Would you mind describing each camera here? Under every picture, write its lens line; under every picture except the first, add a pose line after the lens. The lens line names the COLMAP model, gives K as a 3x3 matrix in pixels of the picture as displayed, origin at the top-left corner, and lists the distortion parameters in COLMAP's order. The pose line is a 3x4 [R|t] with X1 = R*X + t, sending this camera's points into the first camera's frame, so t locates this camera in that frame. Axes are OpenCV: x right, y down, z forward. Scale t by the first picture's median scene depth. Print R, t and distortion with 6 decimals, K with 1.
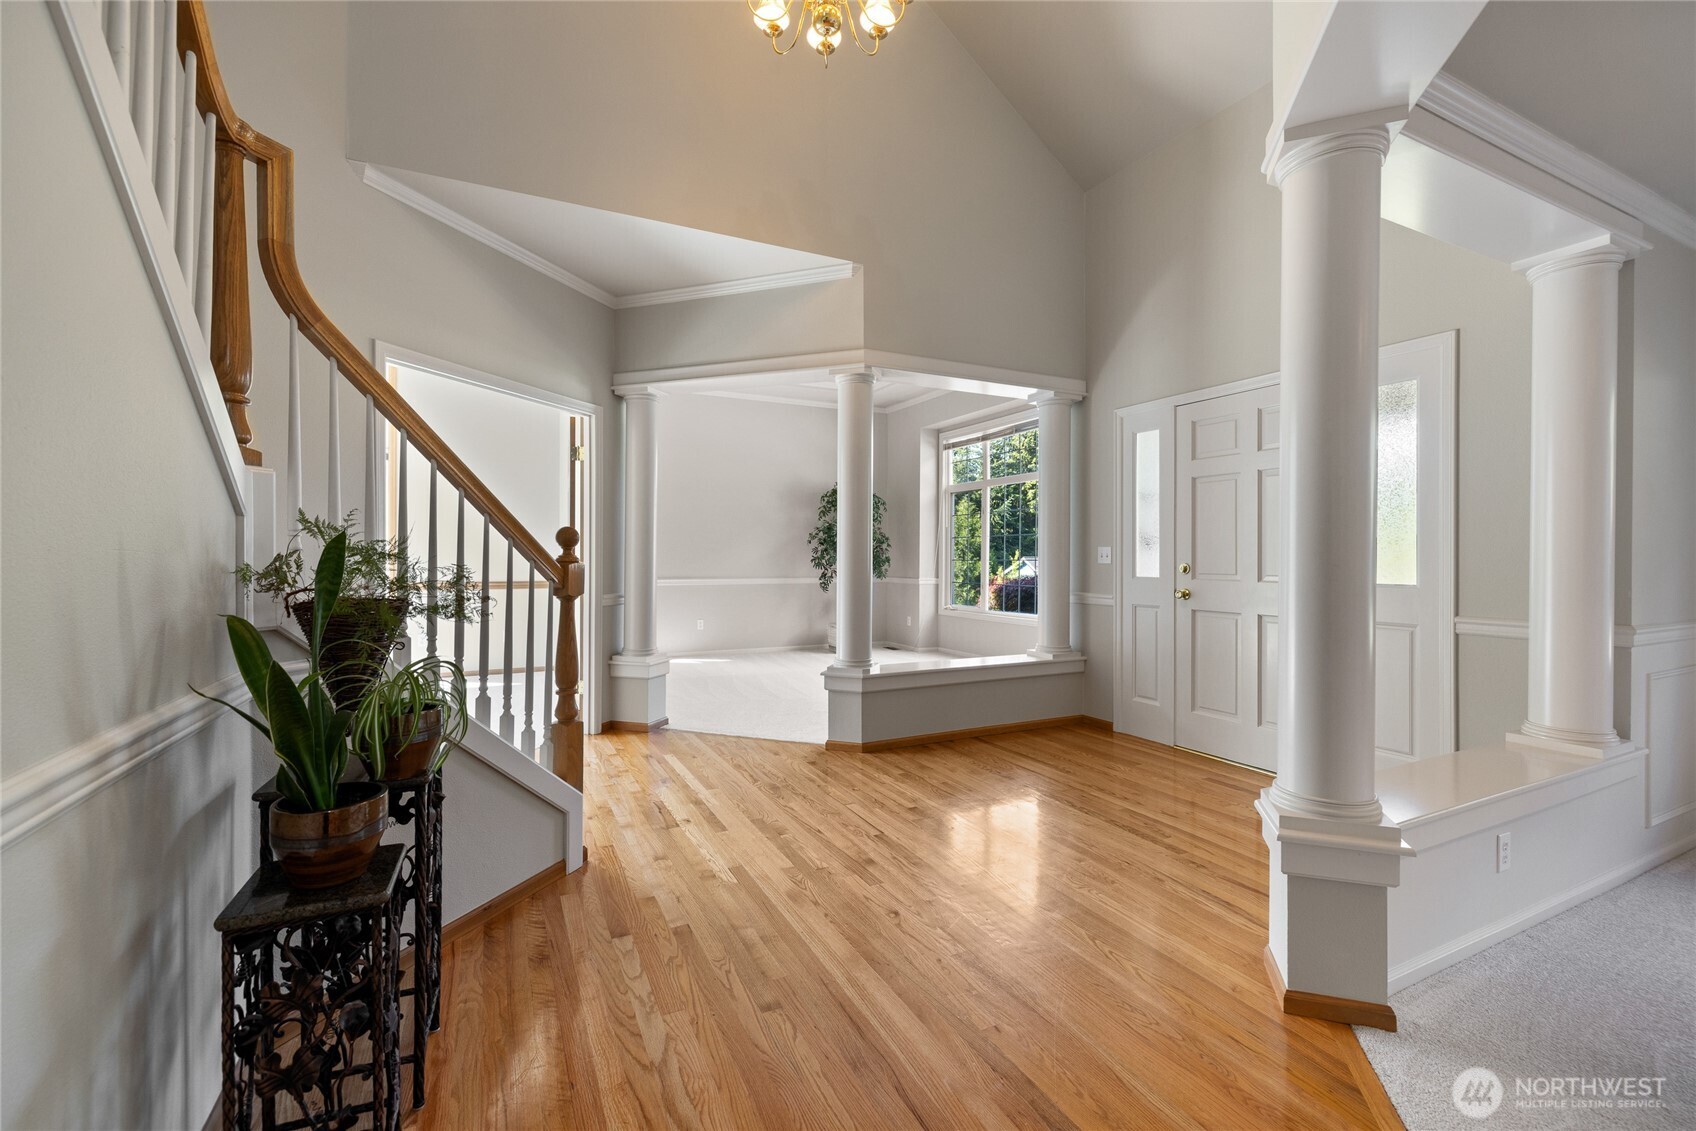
lens RADIAL K [[716.4, 0, 858.4], [0, 716.4, 561.0], [0, 0, 1]] dist [-0.001158, 0.000838]
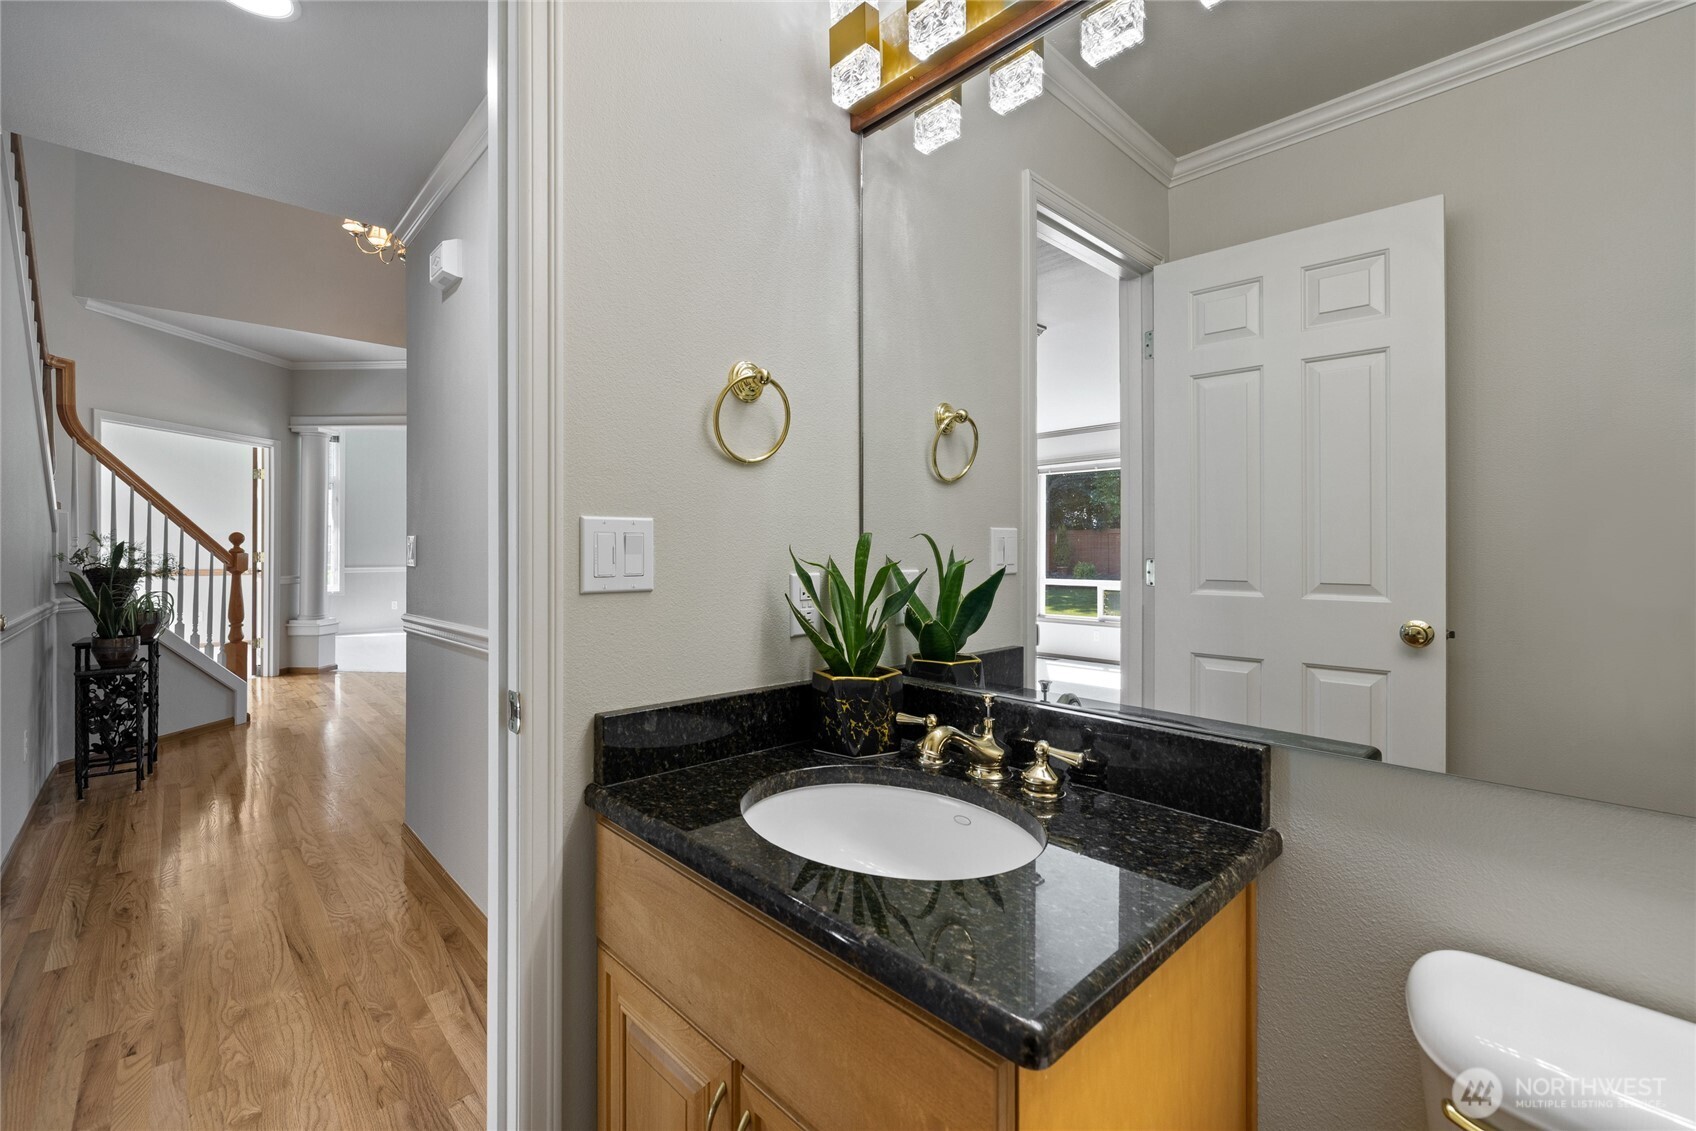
lens RADIAL K [[716.4, 0, 846.3], [0, 716.4, 542.5], [0, 0, 1]] dist [-0.001158, 0.000838]
pose [[0.961597, -0.002067, 0.274456, 0.463664], [0.005019, 0.999937, -0.010053, 0.002368], [-0.274418, 0.011045, 0.961547, -0.930001]]
